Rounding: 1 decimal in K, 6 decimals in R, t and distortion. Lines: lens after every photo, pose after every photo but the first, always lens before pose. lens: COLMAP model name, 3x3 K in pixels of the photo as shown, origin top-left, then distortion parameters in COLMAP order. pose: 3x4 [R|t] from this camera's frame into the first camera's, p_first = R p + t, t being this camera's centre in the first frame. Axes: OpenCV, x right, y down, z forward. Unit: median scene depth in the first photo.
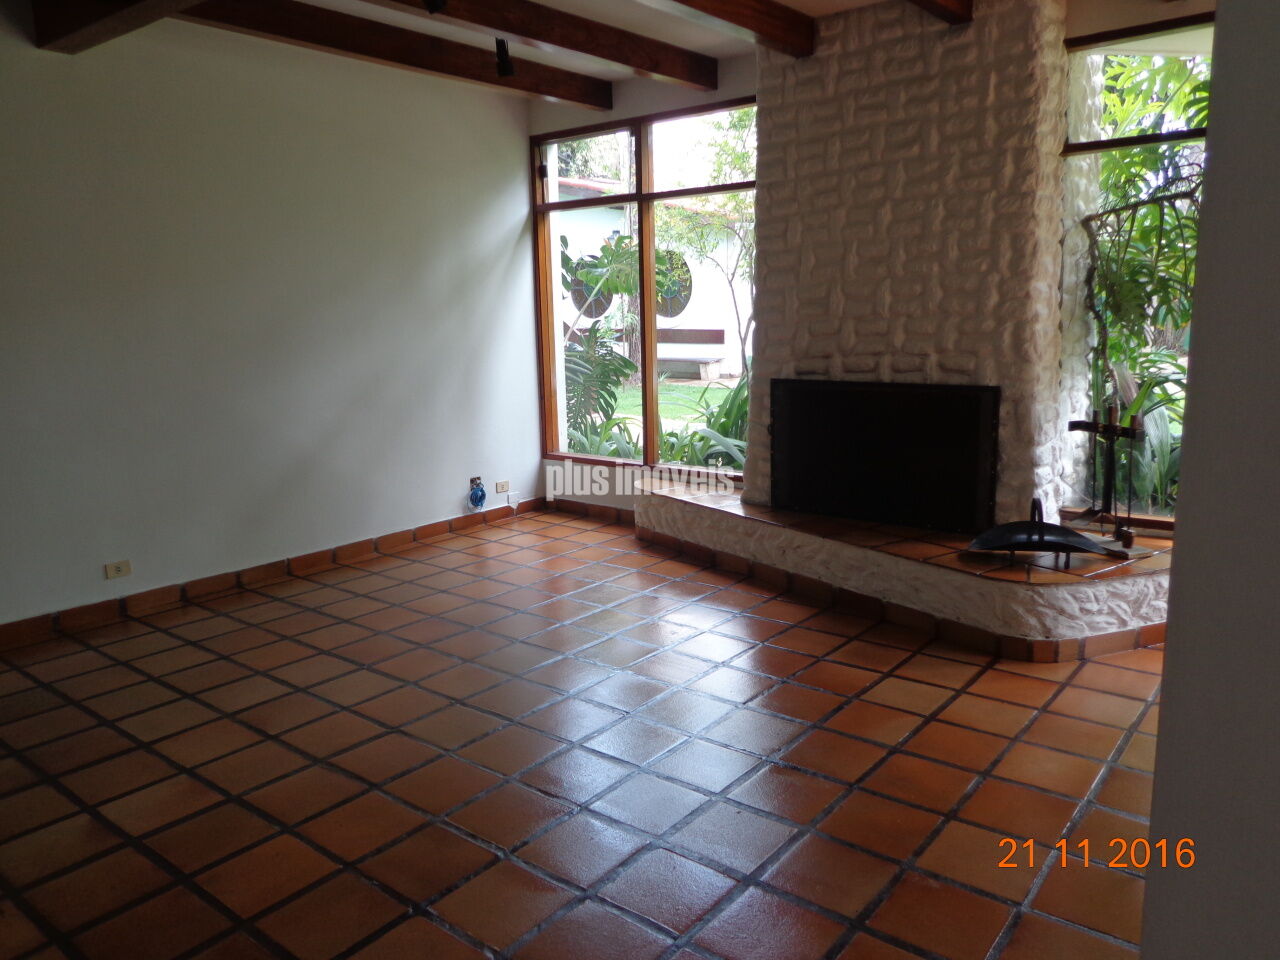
lens RADIAL K [[947.9, 0, 640.0], [0, 947.9, 480.0], [0, 0, 1]] dist [-0.001654, 0.004070]
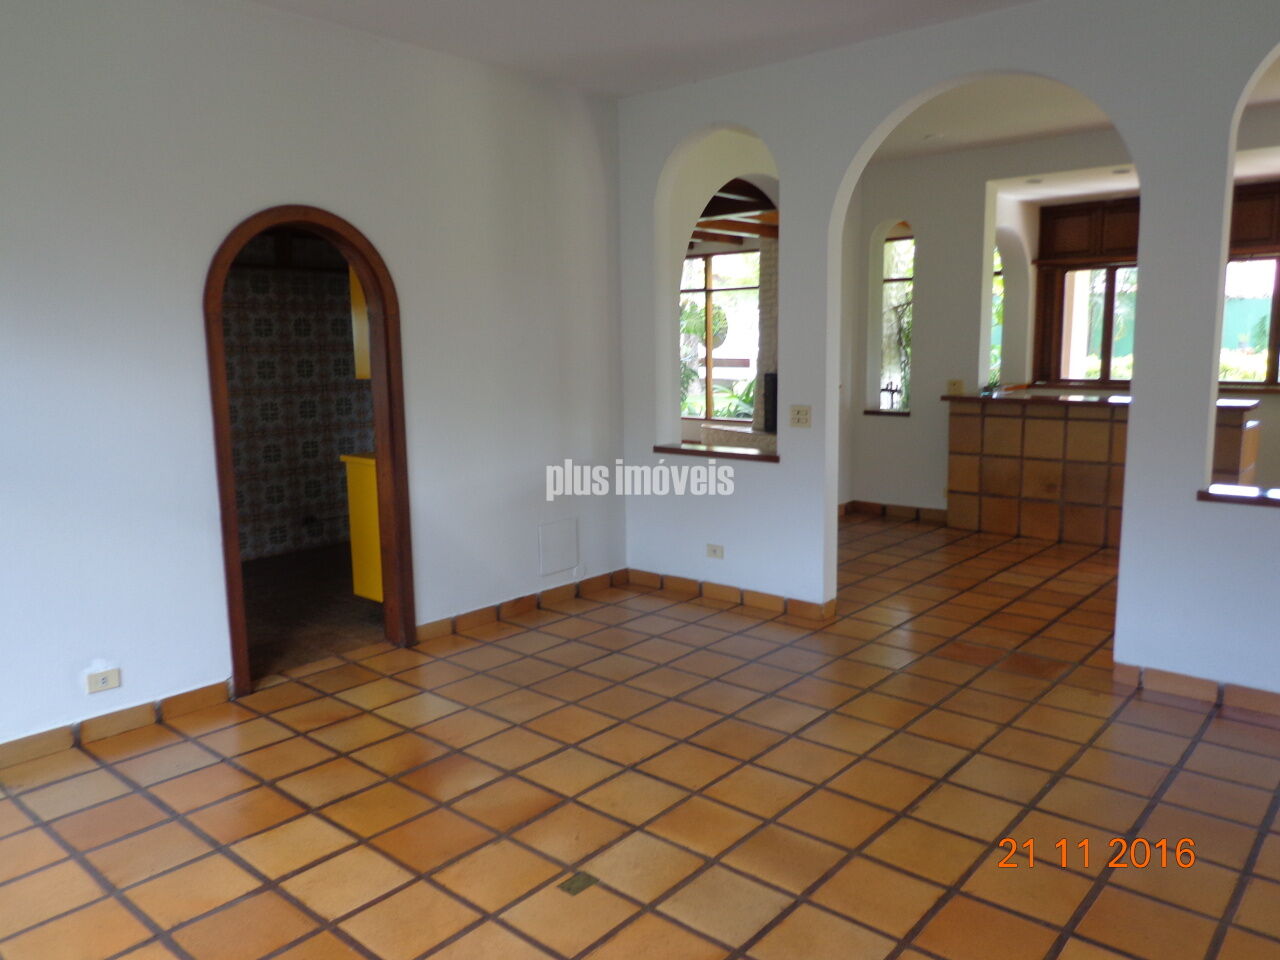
lens RADIAL K [[947.9, 0, 640.0], [0, 947.9, 480.0], [0, 0, 1]] dist [-0.001654, 0.004070]
pose [[0.999320, 0.018620, -0.031835, -0.073949], [-0.019793, 0.999121, -0.036952, 0.210502], [0.031119, 0.037557, 0.998810, -1.119940]]
